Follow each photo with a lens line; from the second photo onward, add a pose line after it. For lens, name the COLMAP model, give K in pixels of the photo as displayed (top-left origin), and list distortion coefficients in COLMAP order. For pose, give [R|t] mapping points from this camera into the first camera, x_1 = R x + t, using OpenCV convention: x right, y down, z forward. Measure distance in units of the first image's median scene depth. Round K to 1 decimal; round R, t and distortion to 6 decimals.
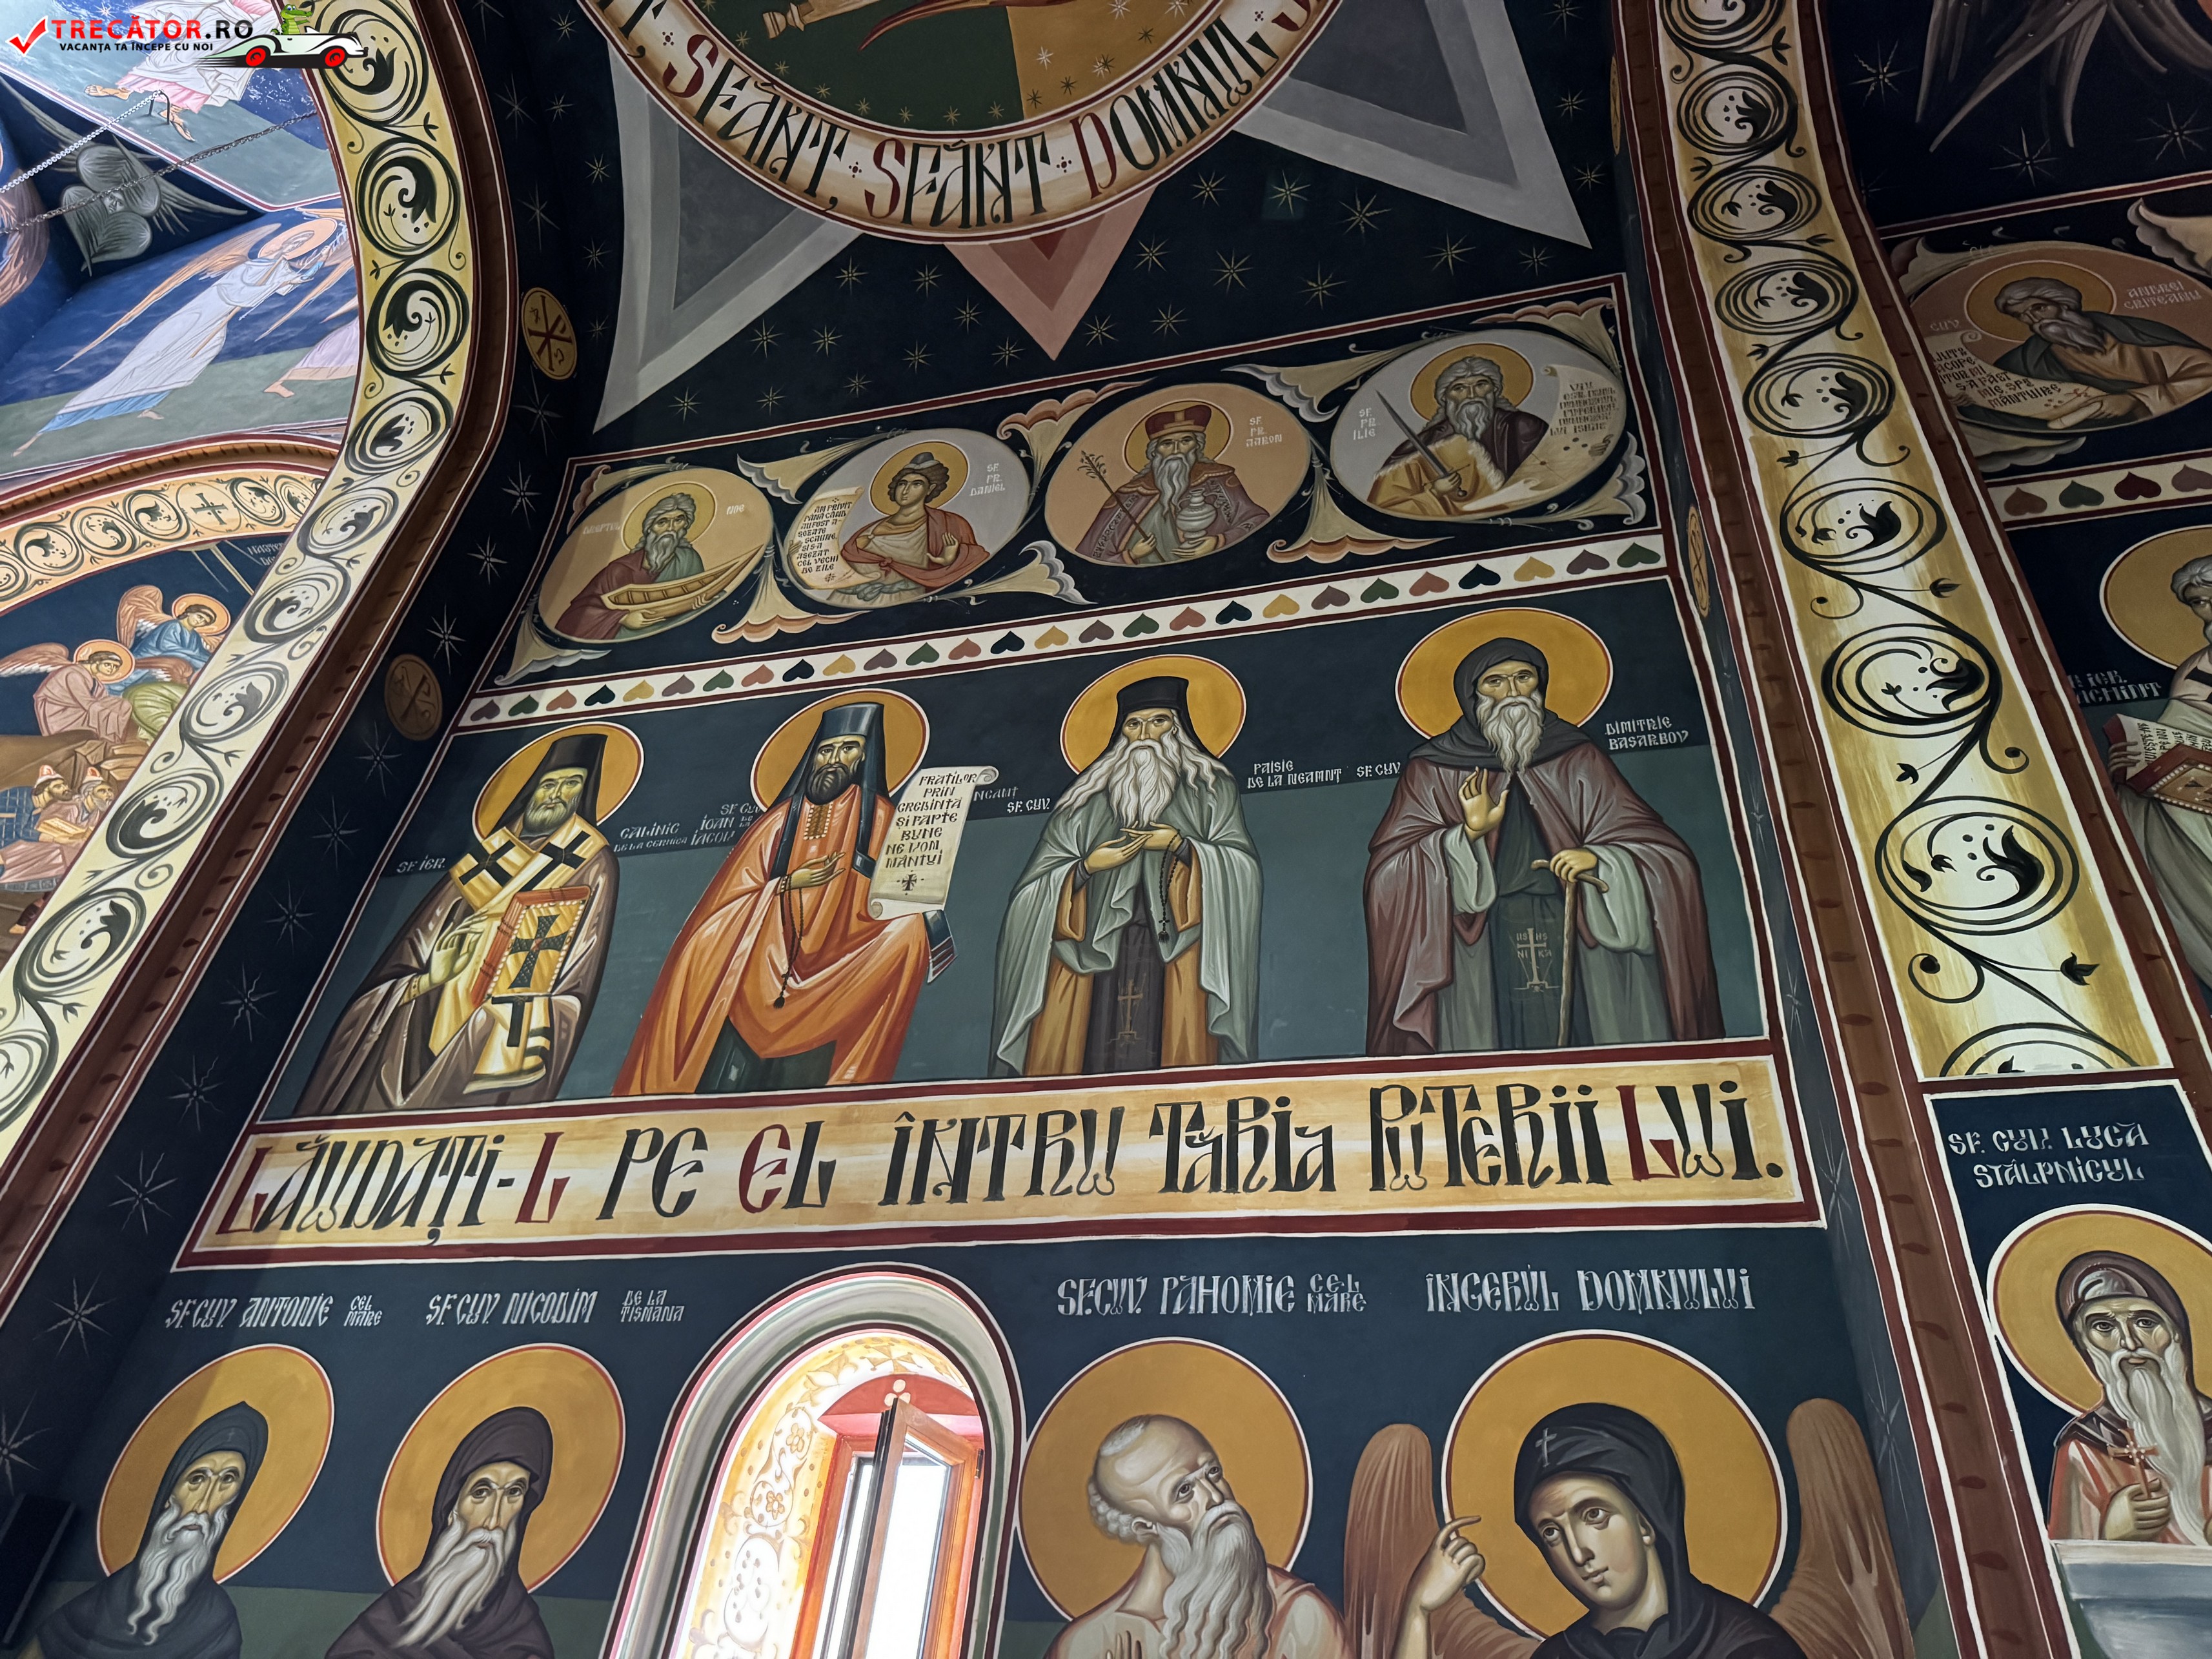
lens RADIAL K [[1576.0, 0, 1126.0], [0, 1576.0, 840.5], [0, 0, 1]] dist [0.006241, -0.007465]
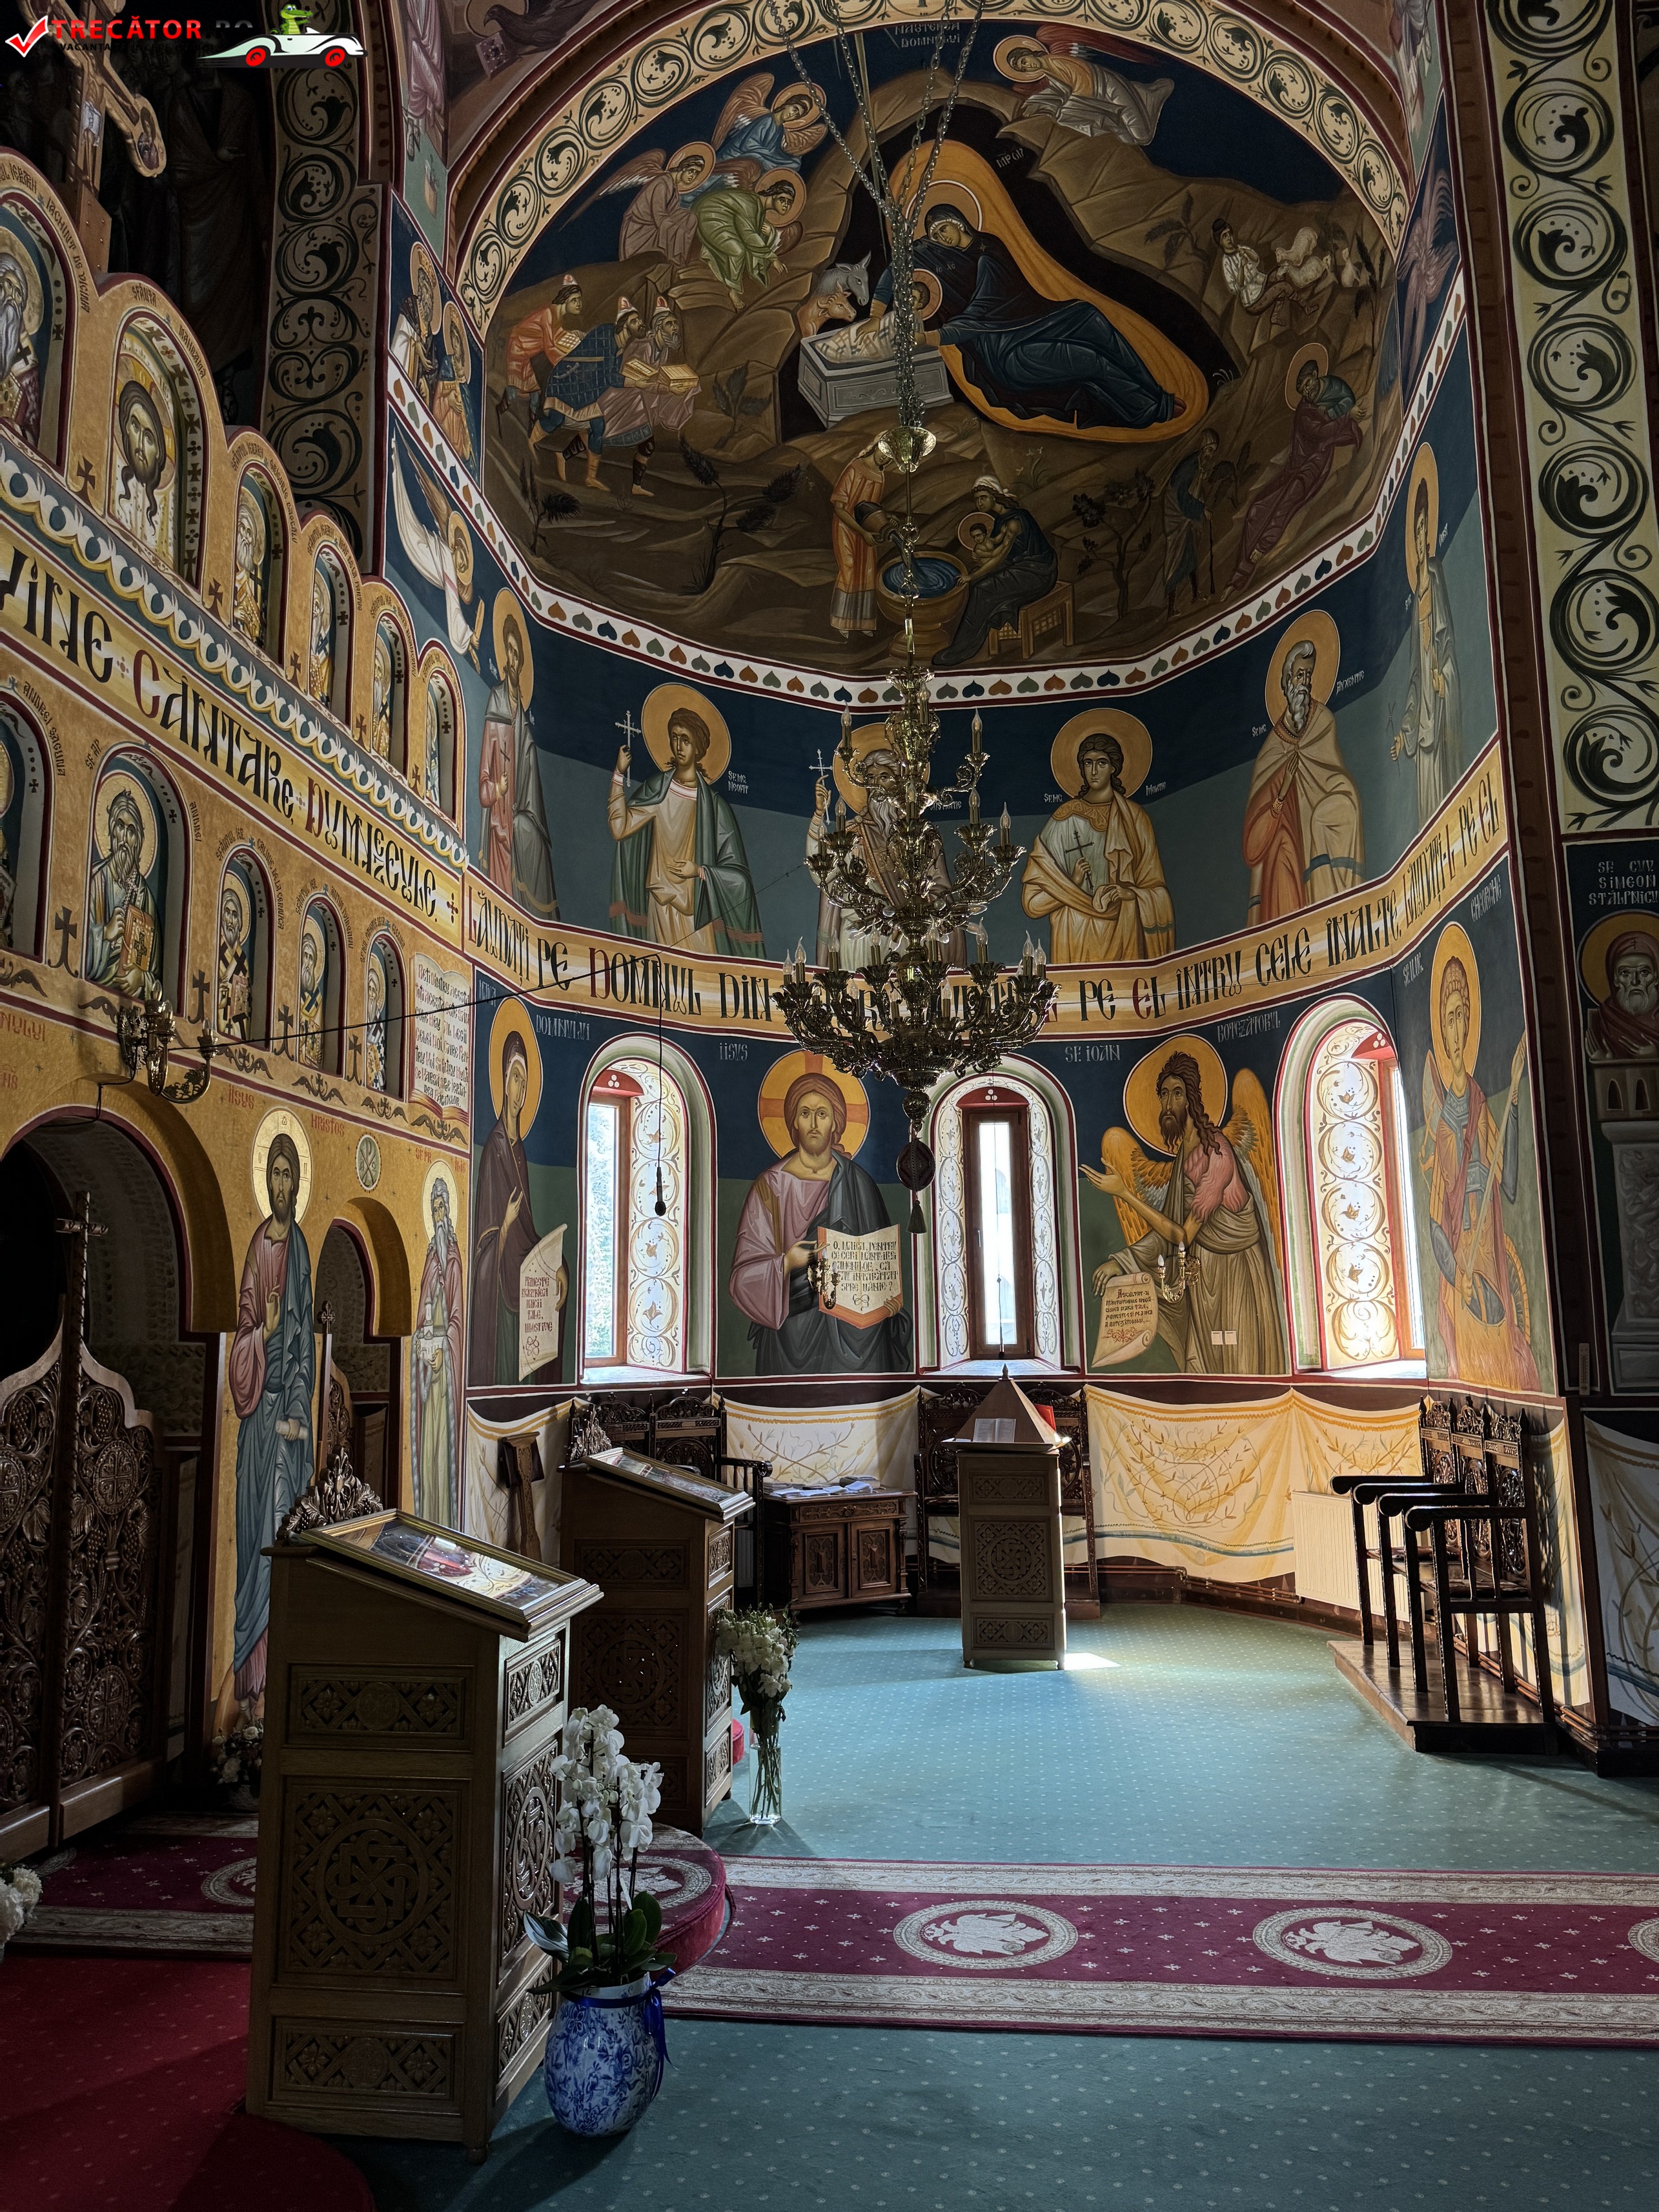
lens RADIAL K [[1576.0, 0, 829.5], [0, 1576.0, 1106.0], [0, 0, 1]] dist [0.006241, -0.007465]
pose [[0.982529, -0.100483, 0.156655, -0.761874], [0.002370, 0.848413, 0.529330, -0.135252], [-0.186096, -0.519710, 0.833828, -0.042261]]
